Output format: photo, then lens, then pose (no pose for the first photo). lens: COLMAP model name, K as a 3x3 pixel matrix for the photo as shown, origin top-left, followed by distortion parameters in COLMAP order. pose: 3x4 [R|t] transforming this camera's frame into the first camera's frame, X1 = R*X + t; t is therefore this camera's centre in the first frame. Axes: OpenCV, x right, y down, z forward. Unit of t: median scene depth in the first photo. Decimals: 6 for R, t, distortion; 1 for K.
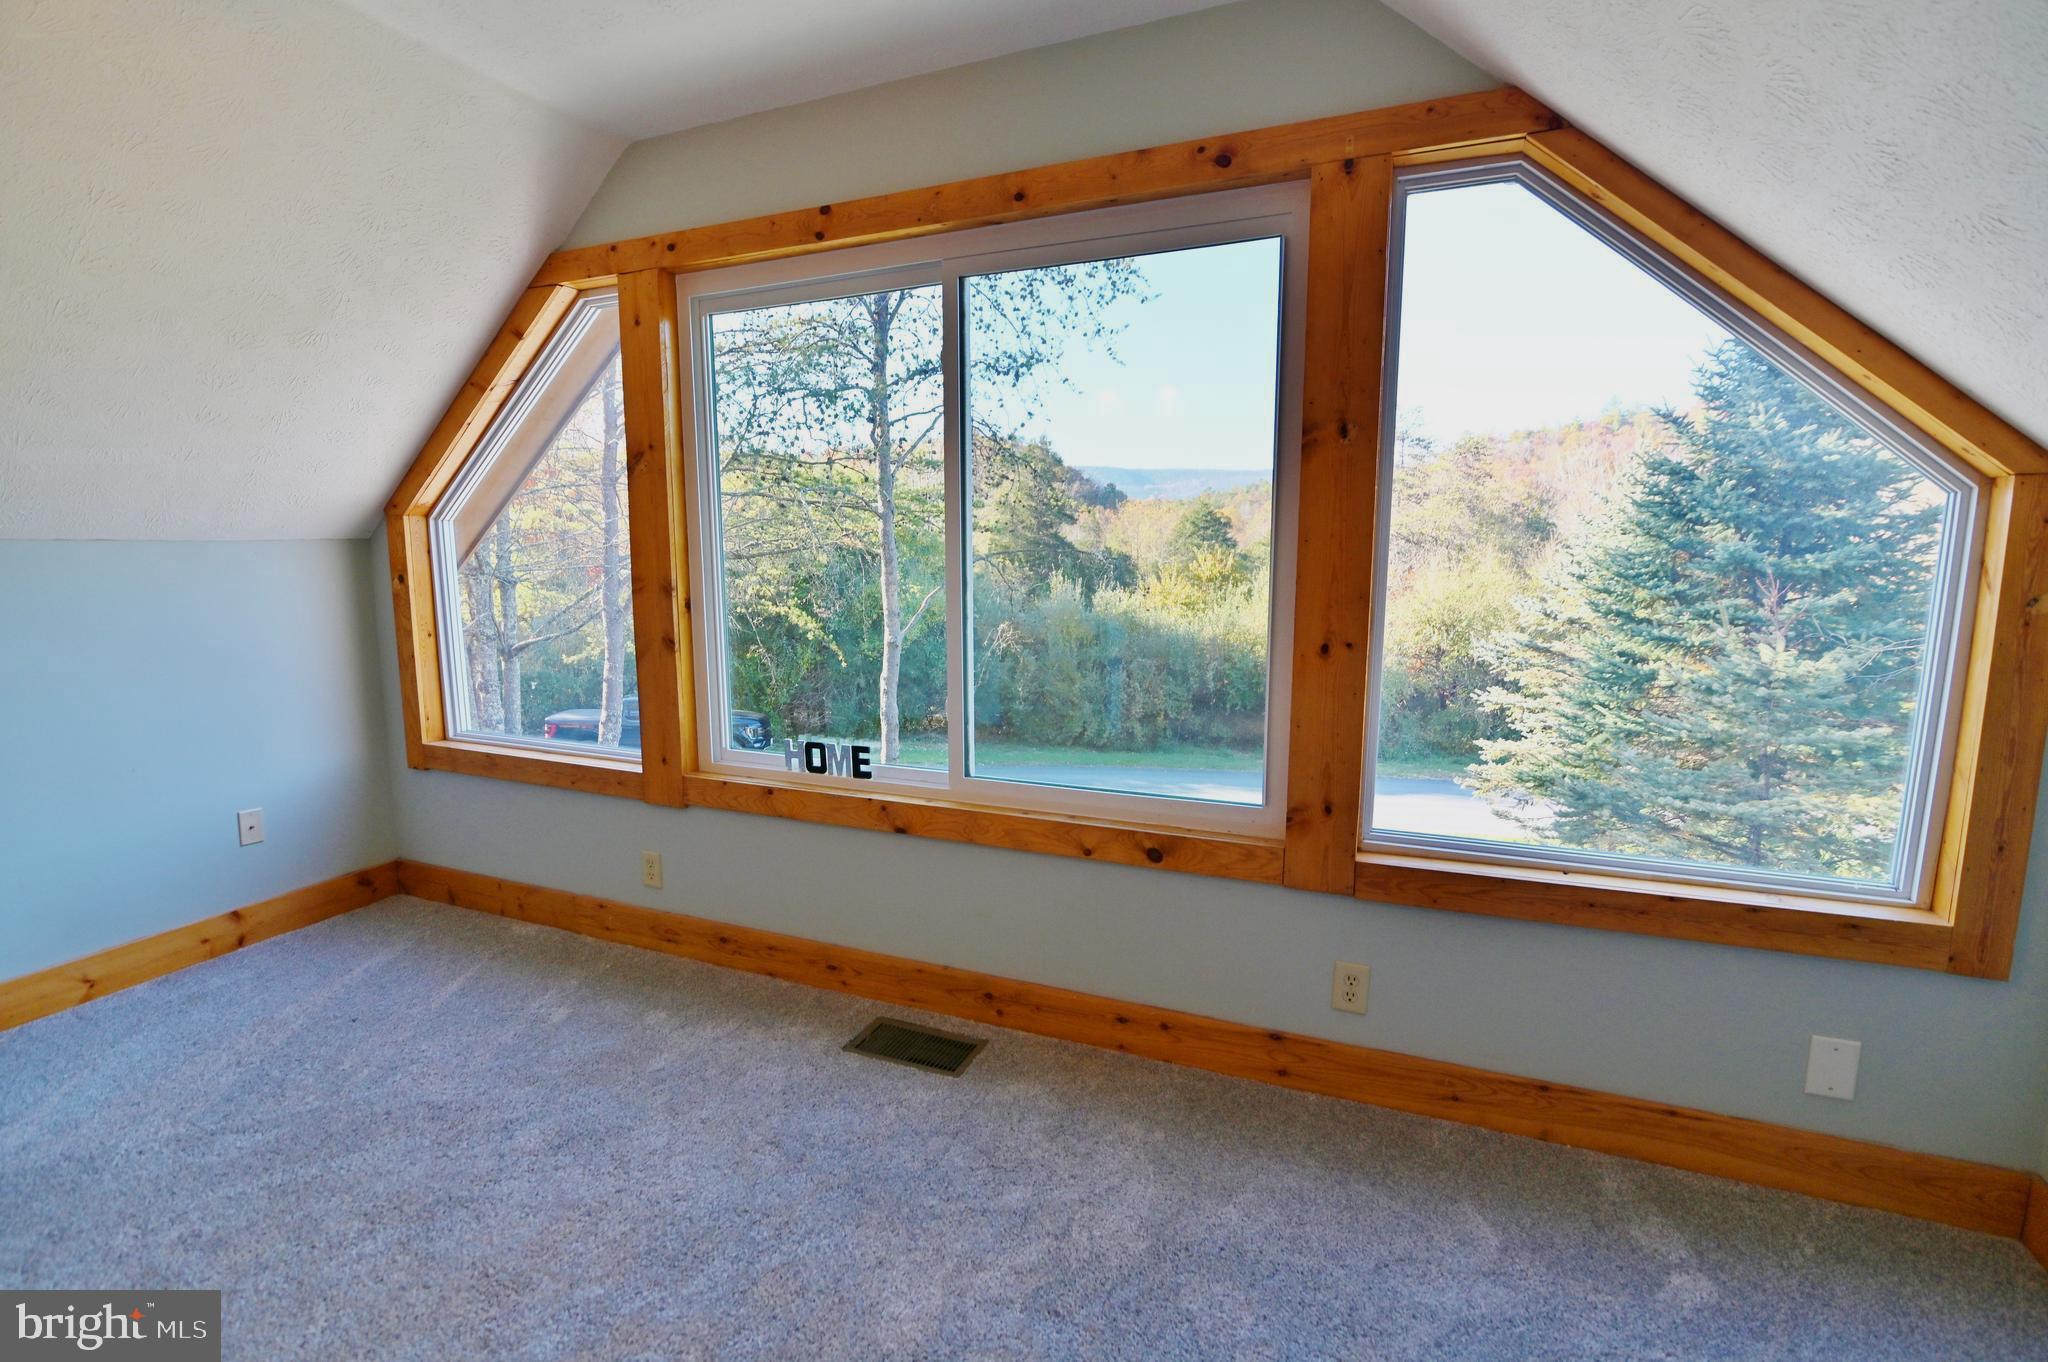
lens RADIAL K [[932.4, 0, 1023.1], [0, 932.4, 679.0], [0, 0, 1]] dist [-0.020560, 0.001723]
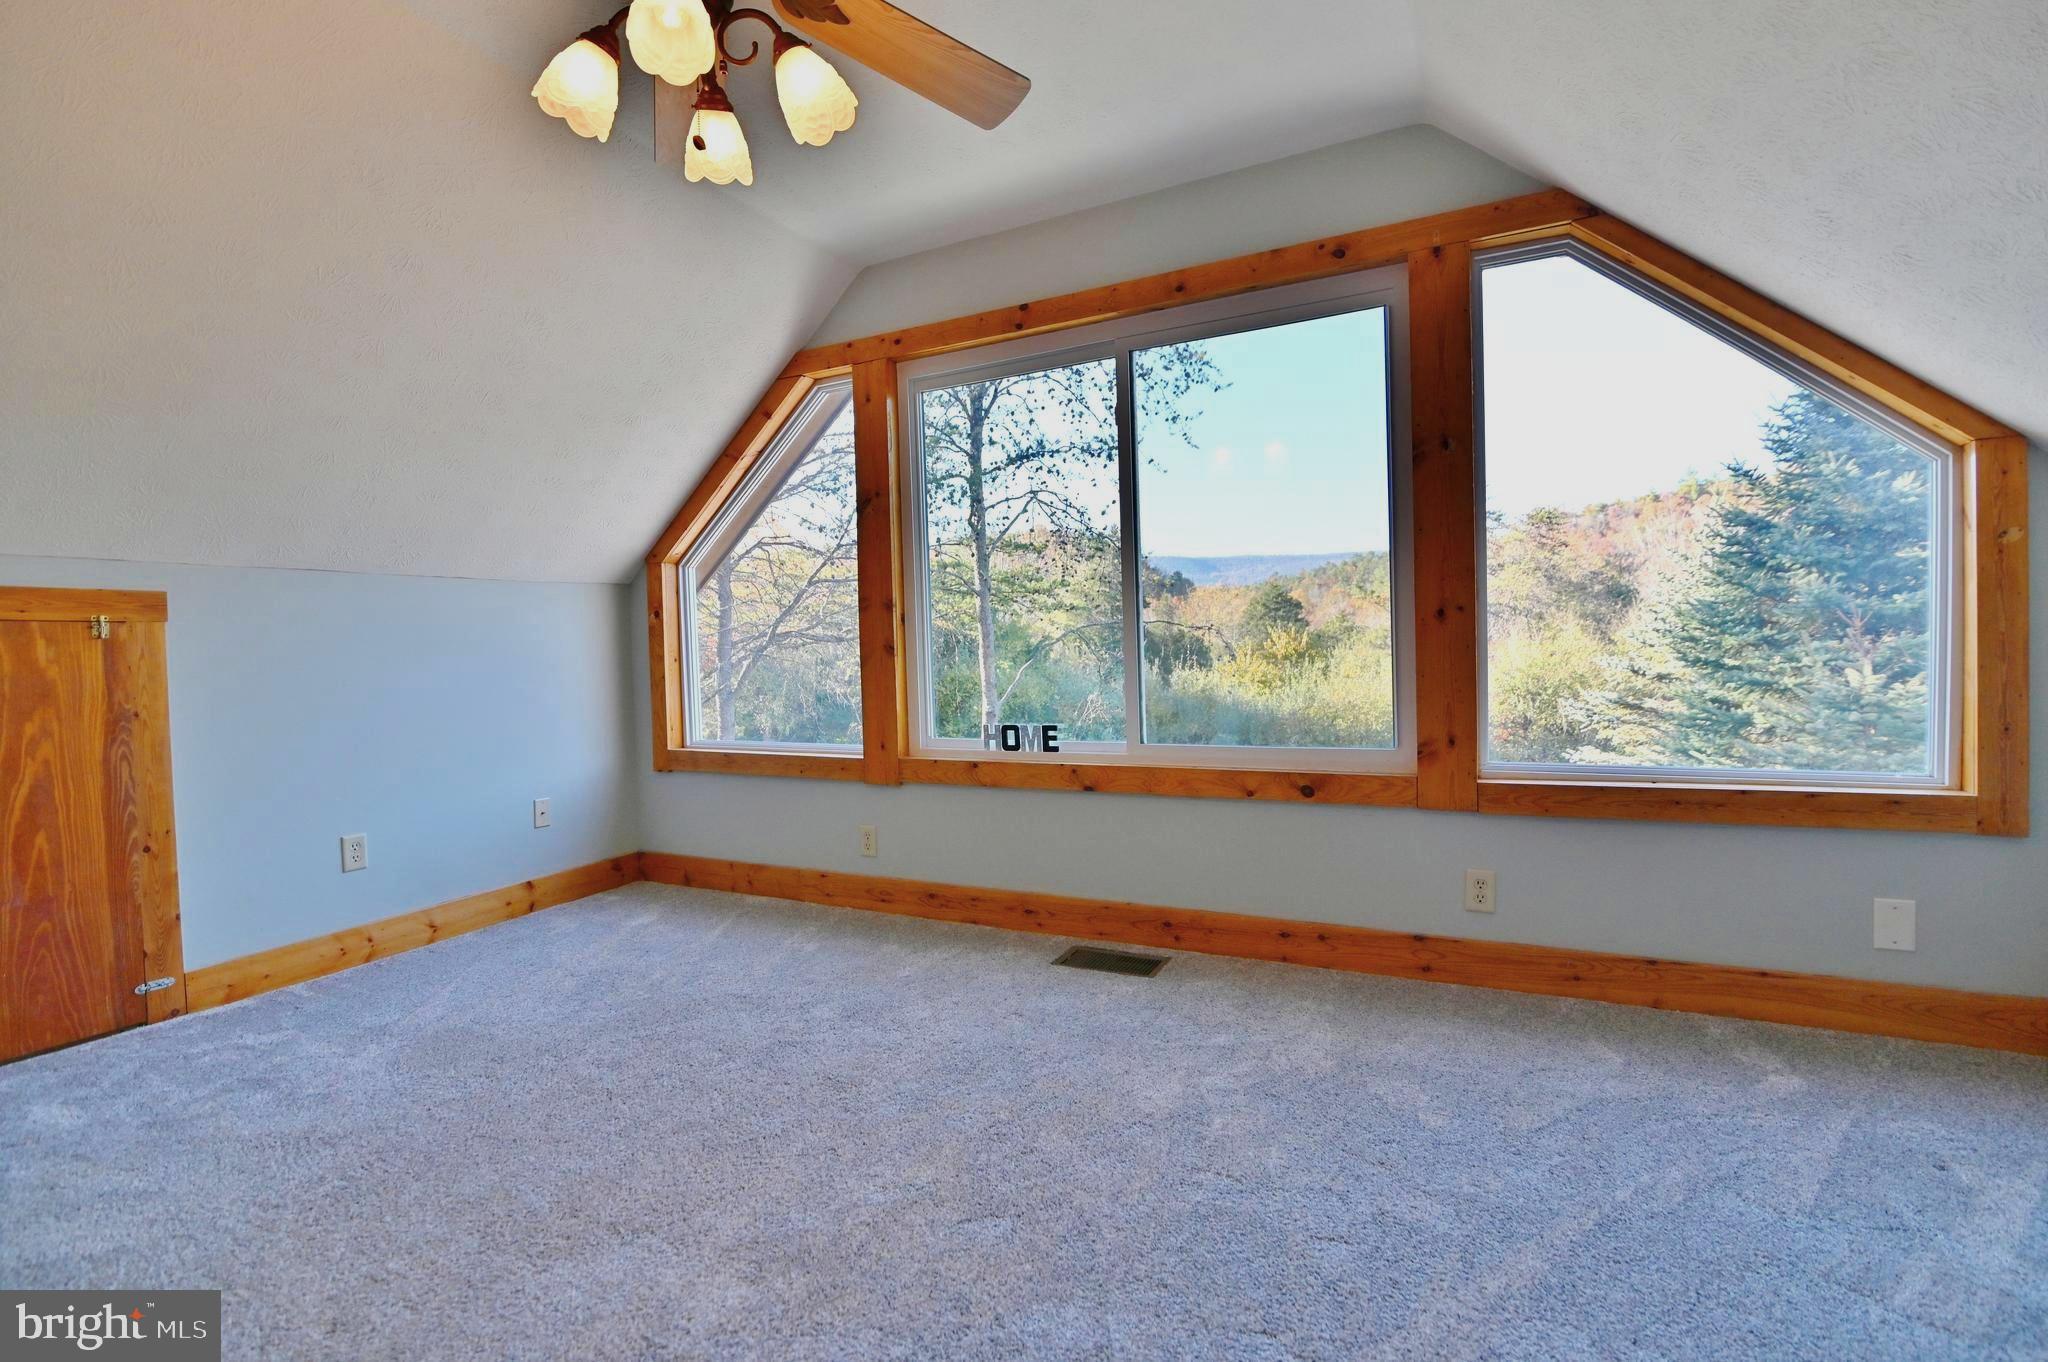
lens RADIAL K [[932.4, 0, 1021.7], [0, 932.4, 668.6], [0, 0, 1]] dist [-0.020560, 0.001723]
pose [[0.996941, -0.026313, -0.073591, -0.121032], [0.018123, 0.993785, -0.109830, 0.134374], [0.076023, 0.108160, 0.991222, -0.228137]]
